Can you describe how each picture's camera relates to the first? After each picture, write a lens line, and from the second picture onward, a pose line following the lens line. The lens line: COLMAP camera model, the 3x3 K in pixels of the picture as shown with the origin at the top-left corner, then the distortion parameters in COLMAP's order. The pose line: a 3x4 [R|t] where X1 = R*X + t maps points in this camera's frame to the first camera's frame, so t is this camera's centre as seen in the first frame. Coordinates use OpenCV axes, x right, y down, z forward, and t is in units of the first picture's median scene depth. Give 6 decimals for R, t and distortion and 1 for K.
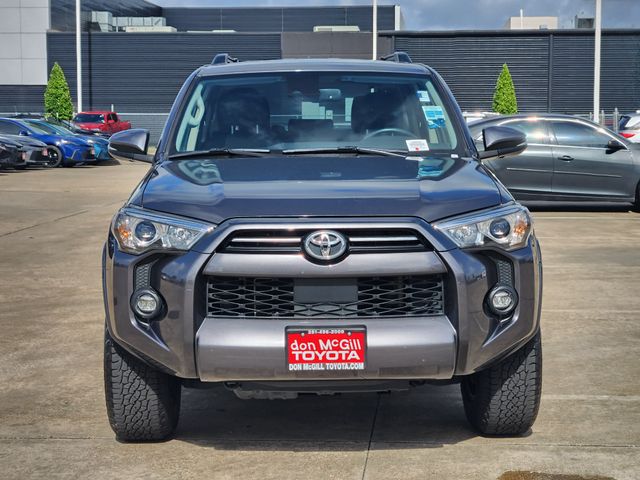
lens RADIAL K [[1209.4, 0, 320.0], [0, 1209.4, 240.0], [0, 0, 1]] dist [-0.252211, 1.925753]
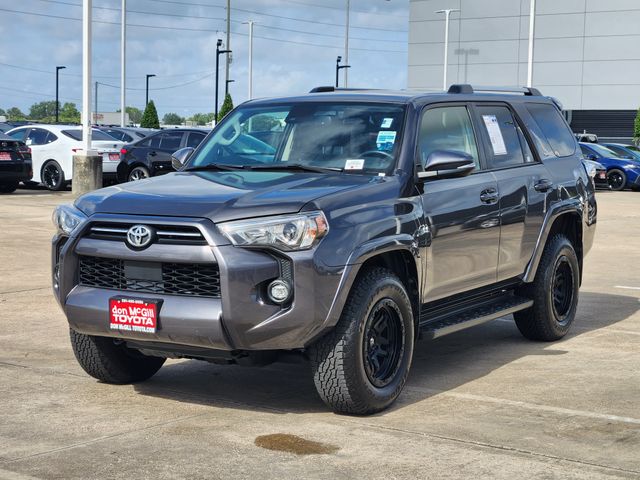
lens RADIAL K [[1209.4, 0, 320.0], [0, 1209.4, 240.0], [0, 0, 1]] dist [-0.252211, 1.925753]
pose [[0.845000, 0.053951, -0.532038, 0.869601], [-0.064707, 0.997903, -0.001578, -0.002101], [0.530837, 0.035760, 0.846719, -0.005561]]
